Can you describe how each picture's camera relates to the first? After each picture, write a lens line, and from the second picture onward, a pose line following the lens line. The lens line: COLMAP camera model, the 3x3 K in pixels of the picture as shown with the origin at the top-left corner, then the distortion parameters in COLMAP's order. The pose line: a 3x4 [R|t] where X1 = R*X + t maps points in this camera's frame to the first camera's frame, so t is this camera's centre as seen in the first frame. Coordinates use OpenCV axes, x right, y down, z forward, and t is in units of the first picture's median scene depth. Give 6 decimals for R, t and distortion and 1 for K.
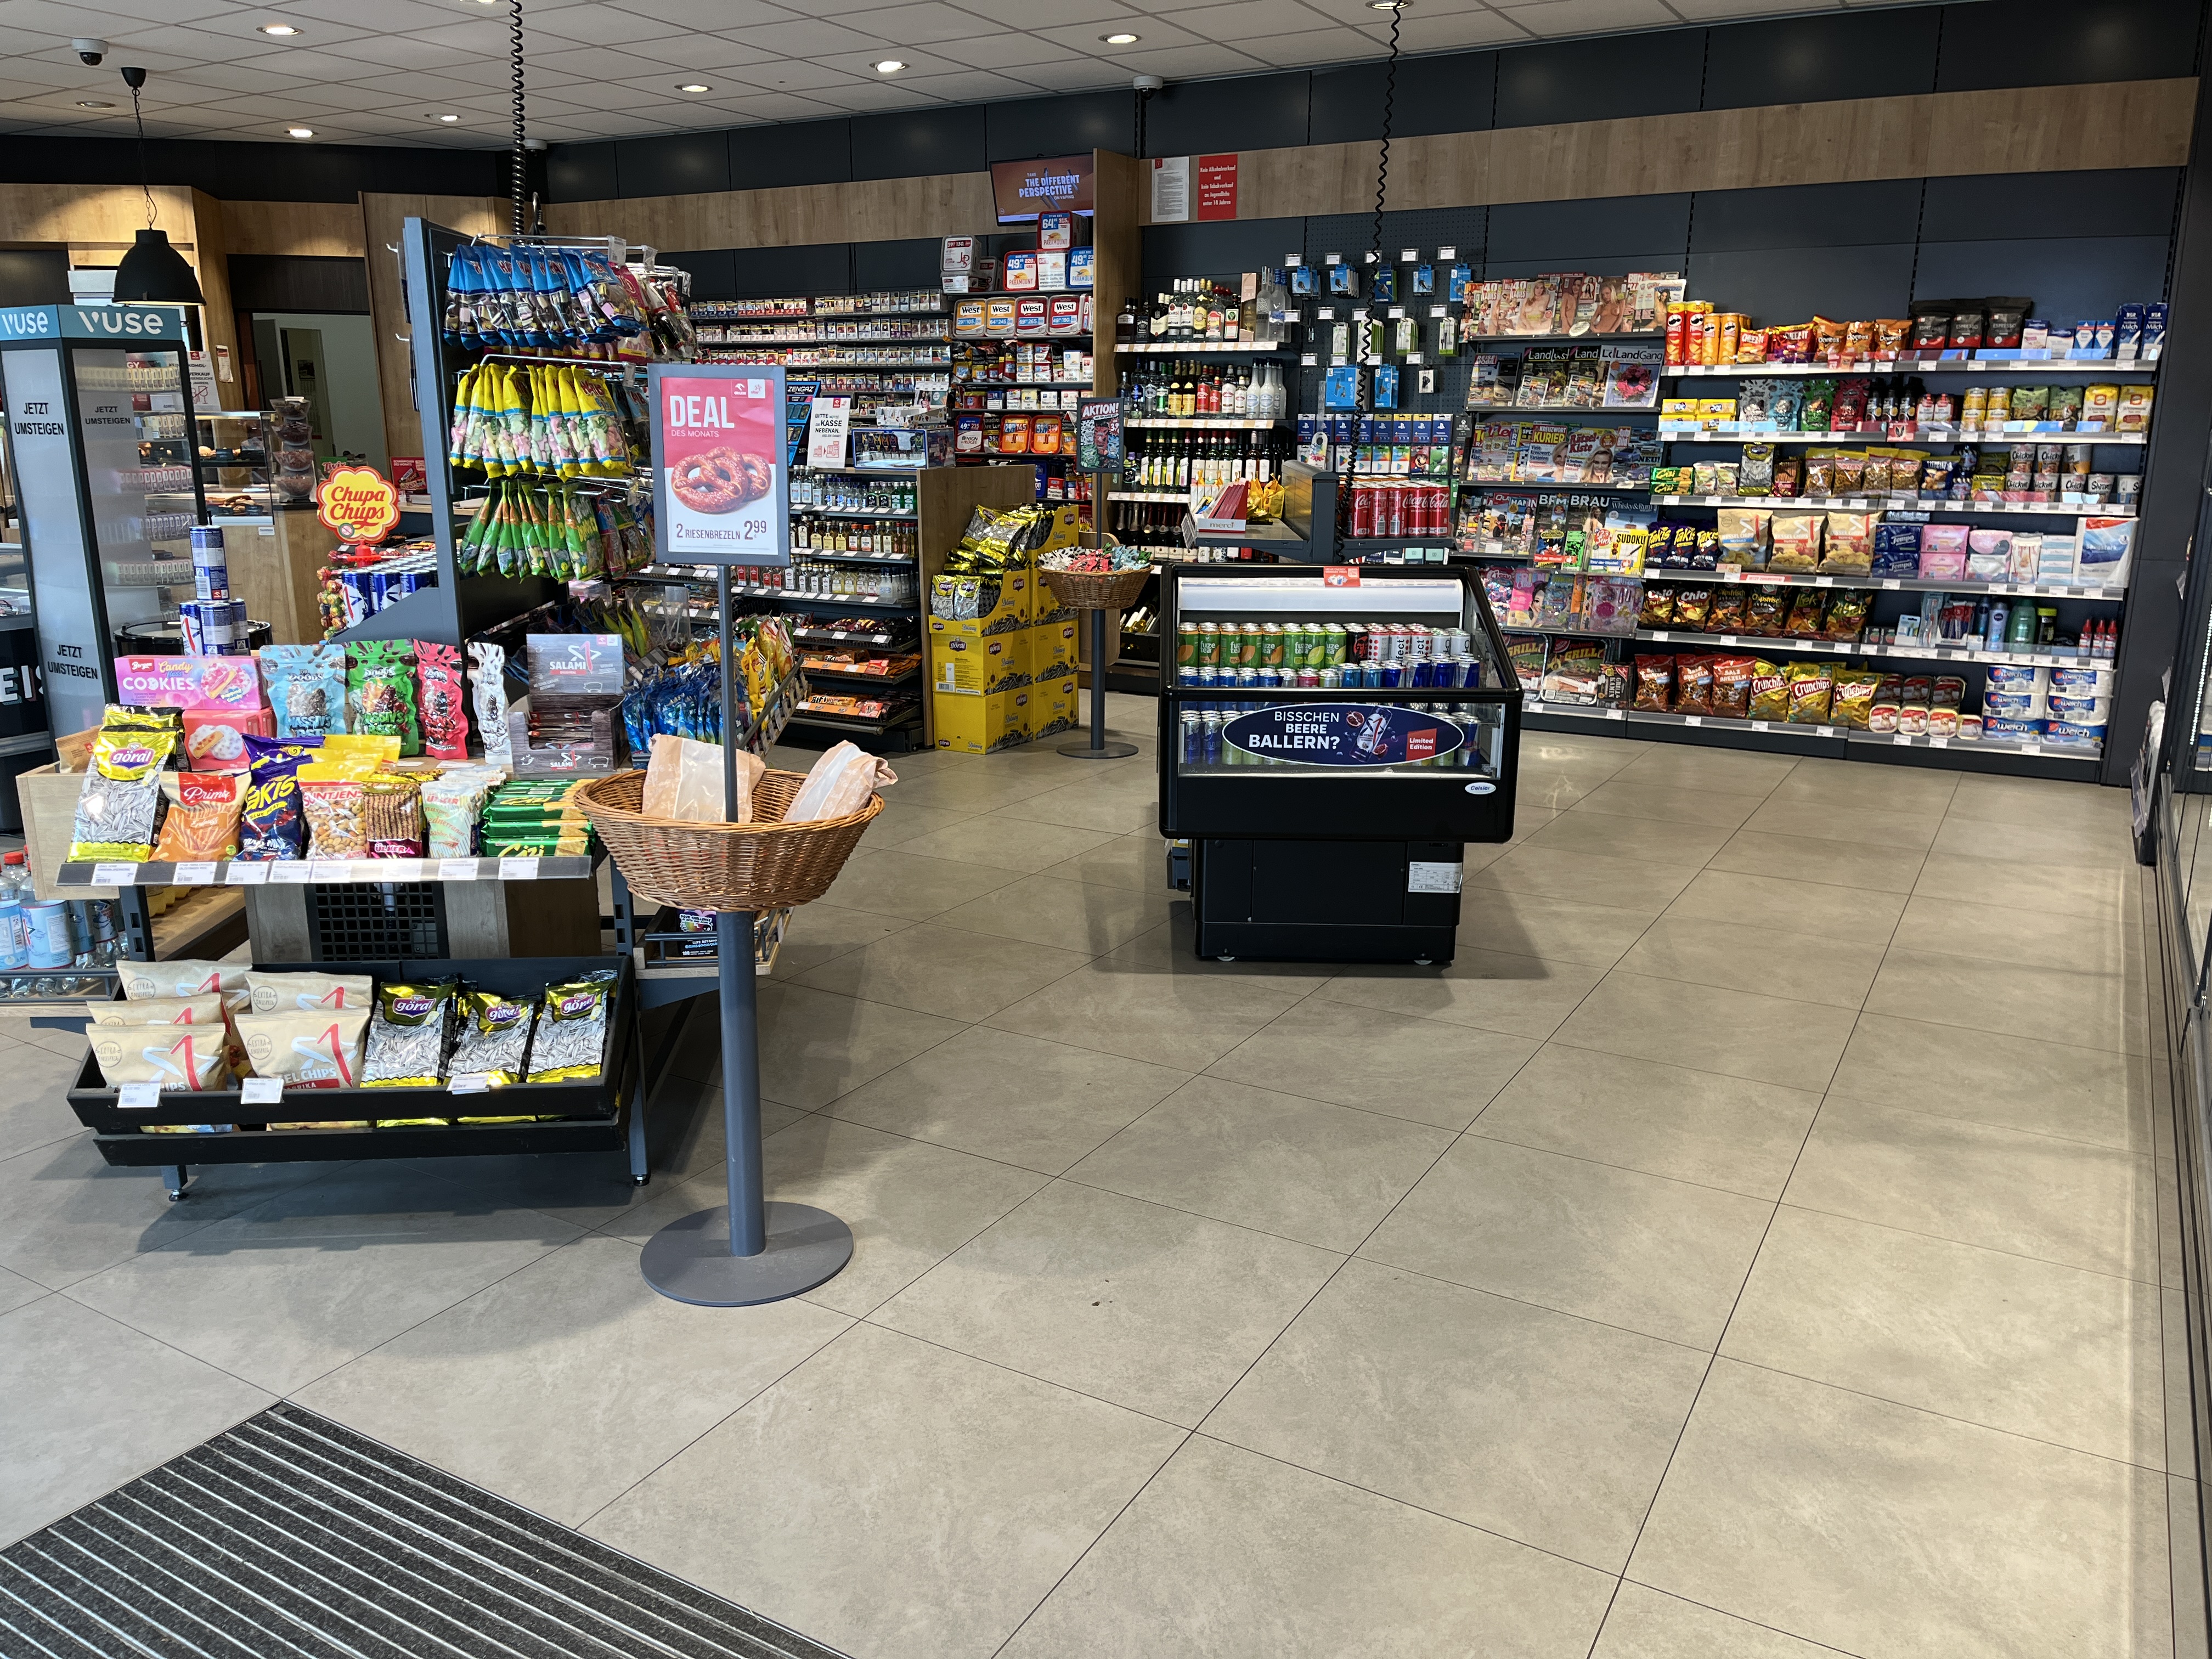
lens RADIAL K [[1665.0, 0, 1095.1], [0, 1665.0, 838.3], [0, 0, 1]] dist [0.067201, -0.092944]
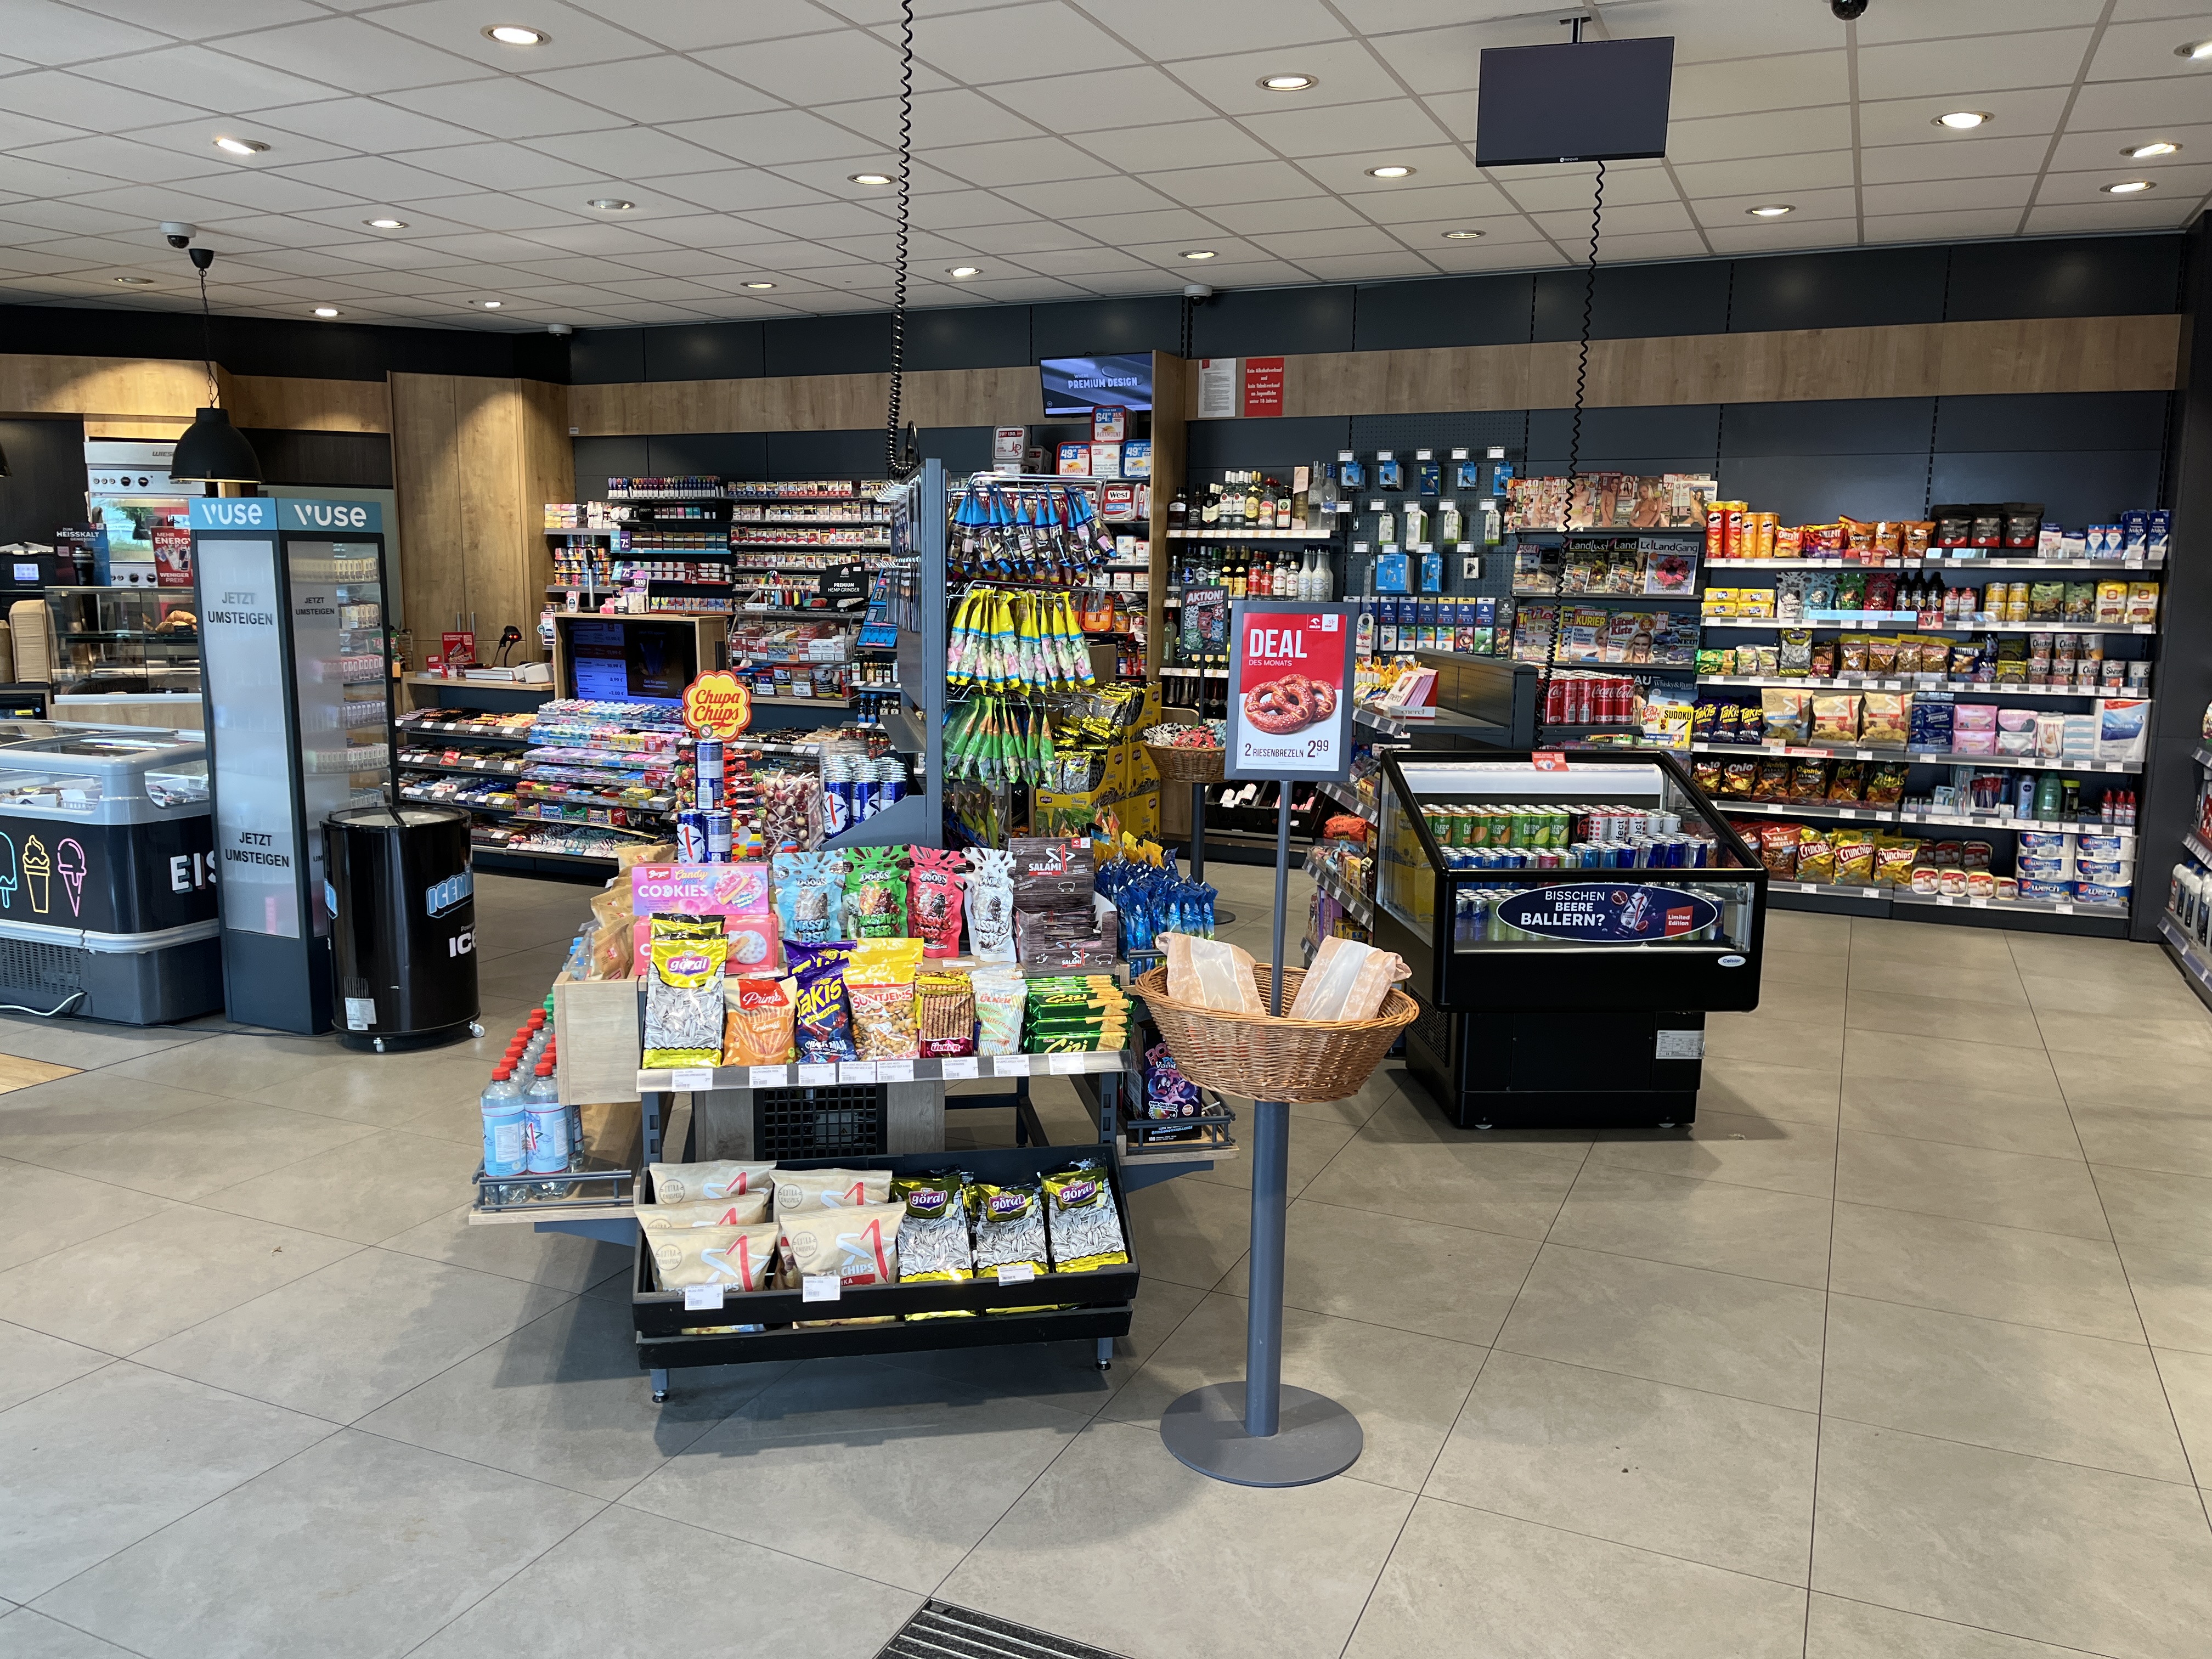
lens RADIAL K [[1665.0, 0, 1092.6], [0, 1665.0, 838.0], [0, 0, 1]] dist [0.067201, -0.092944]
pose [[0.995011, -0.008418, 0.099409, -0.162996], [0.017278, 0.995916, -0.088610, -0.011551], [-0.098257, 0.089886, 0.991093, -0.020470]]
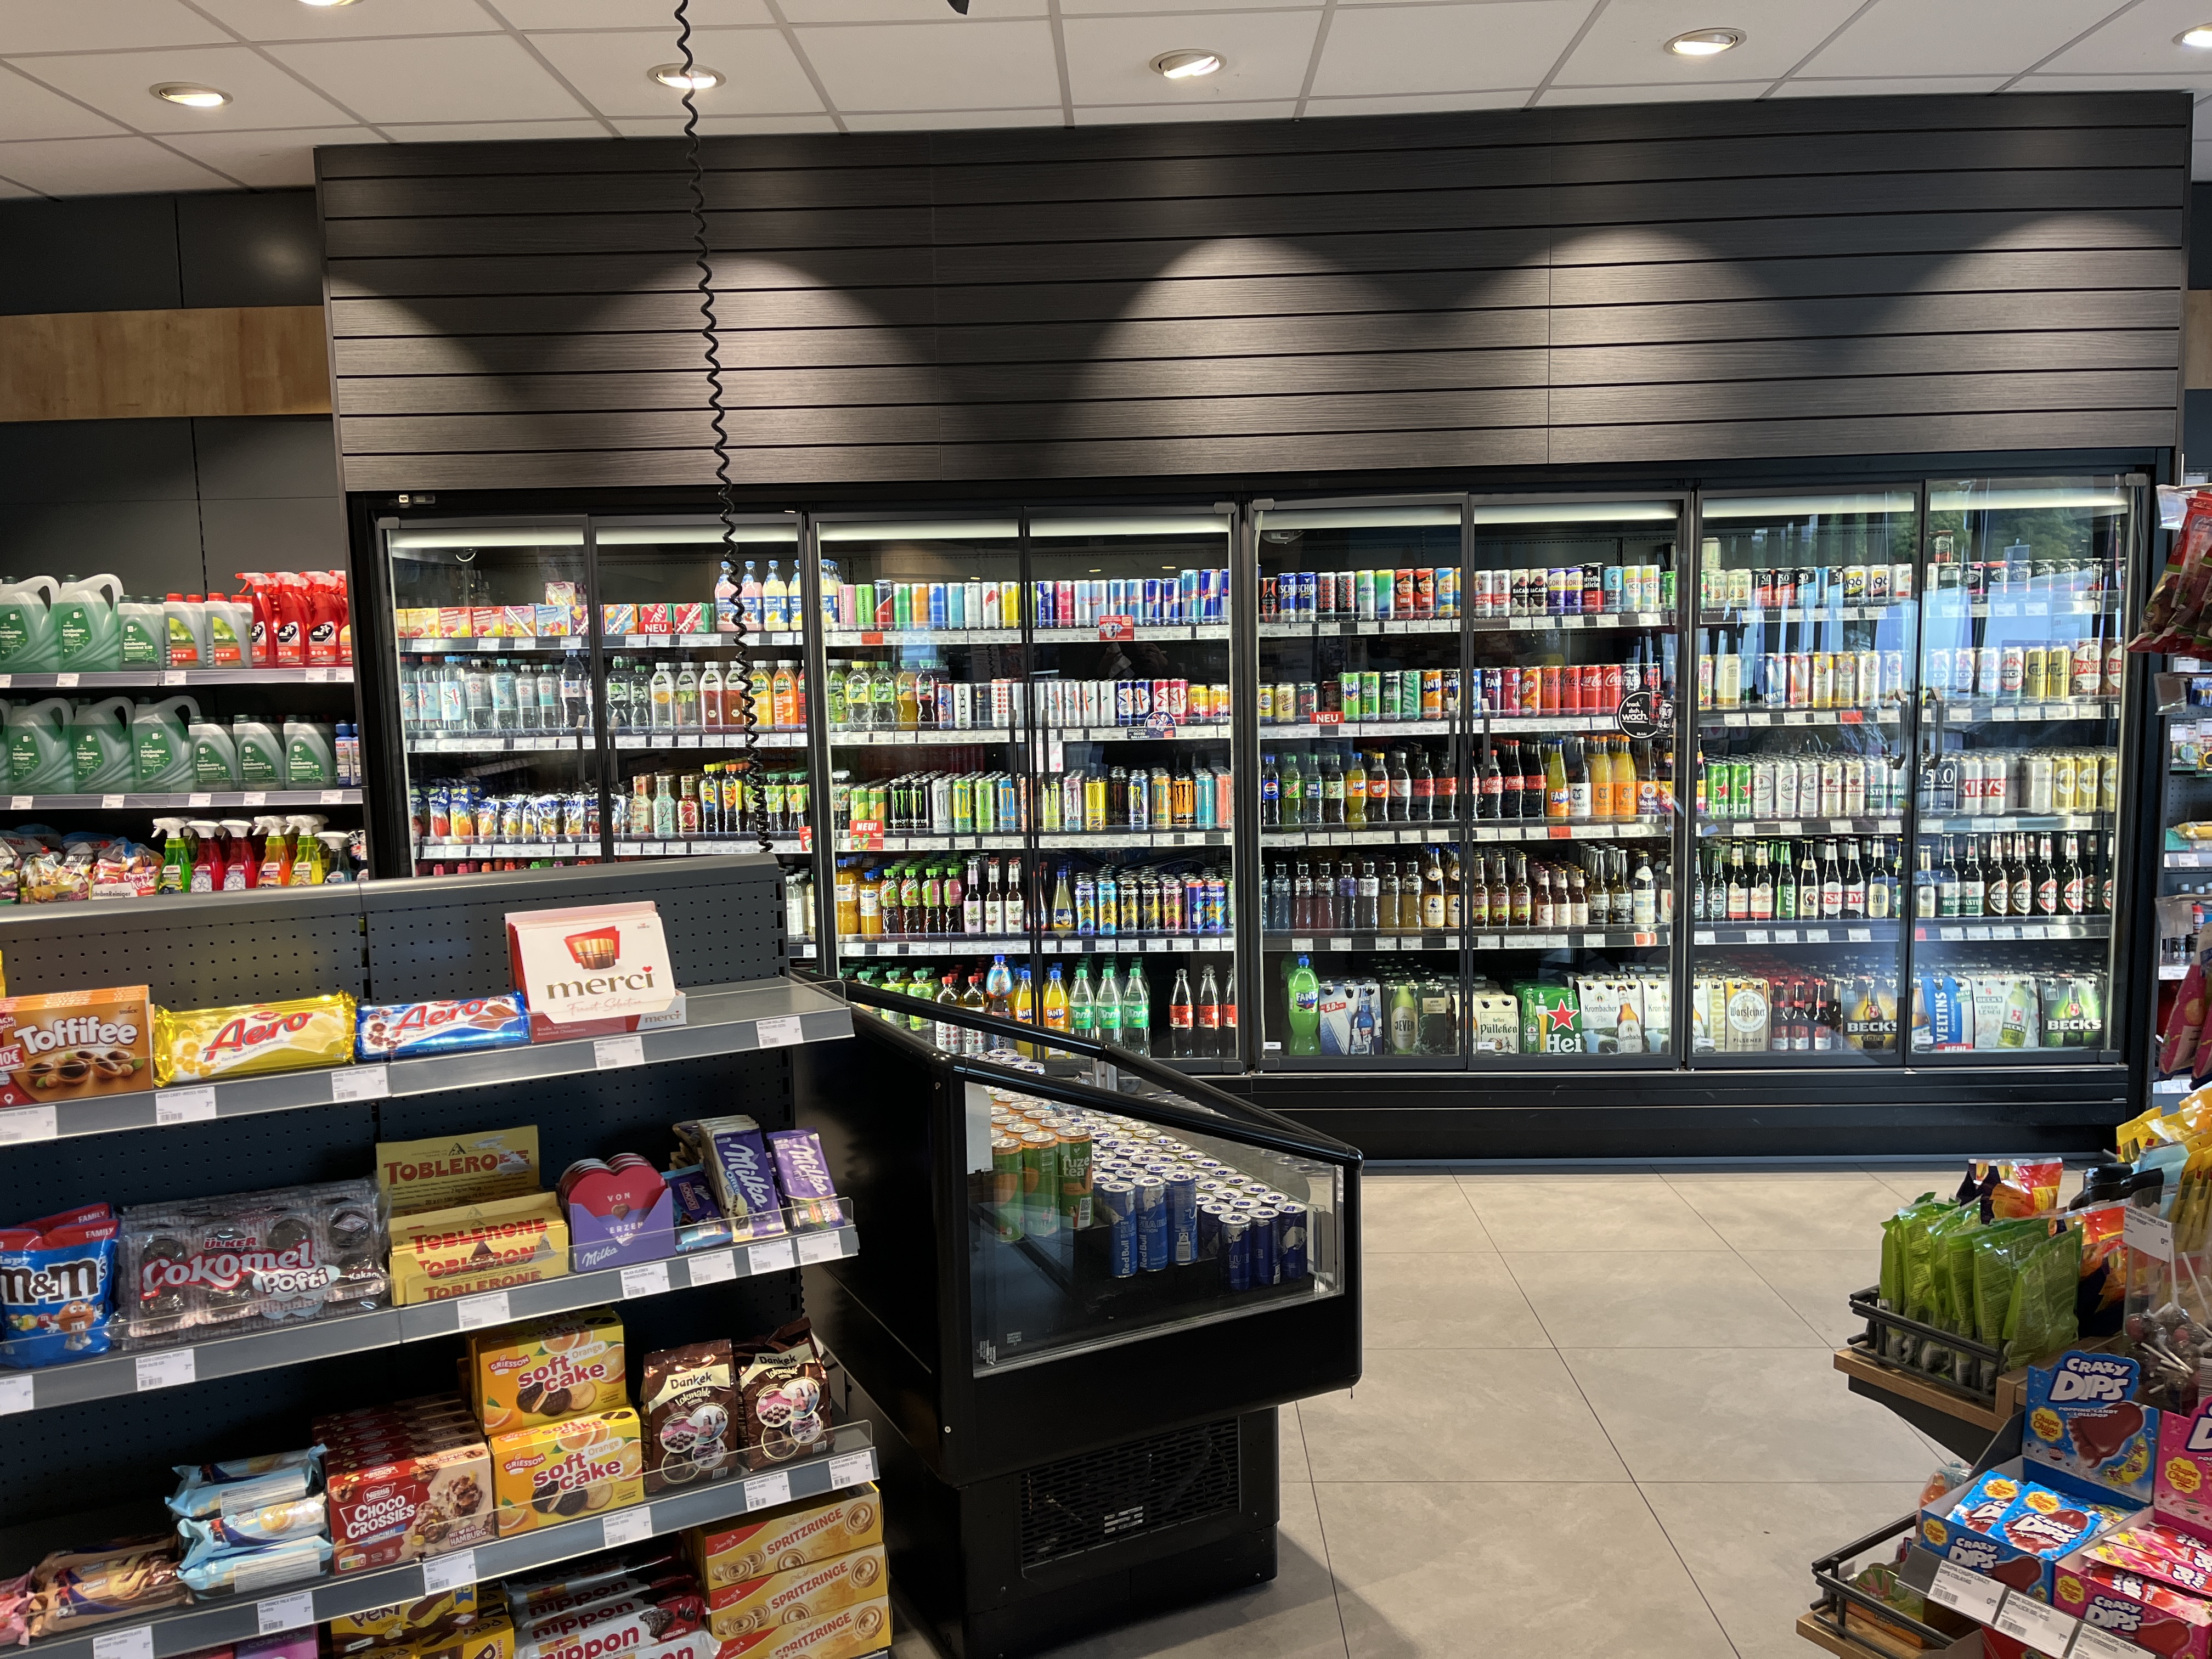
lens RADIAL K [[1665.0, 0, 1093.3], [0, 1665.0, 844.4], [0, 0, 1]] dist [0.067201, -0.092944]
pose [[-0.480531, -0.091871, 0.872152, -0.262095], [0.235526, 0.944442, 0.229254, -0.213707], [-0.844759, 0.315578, -0.432196, 0.758588]]
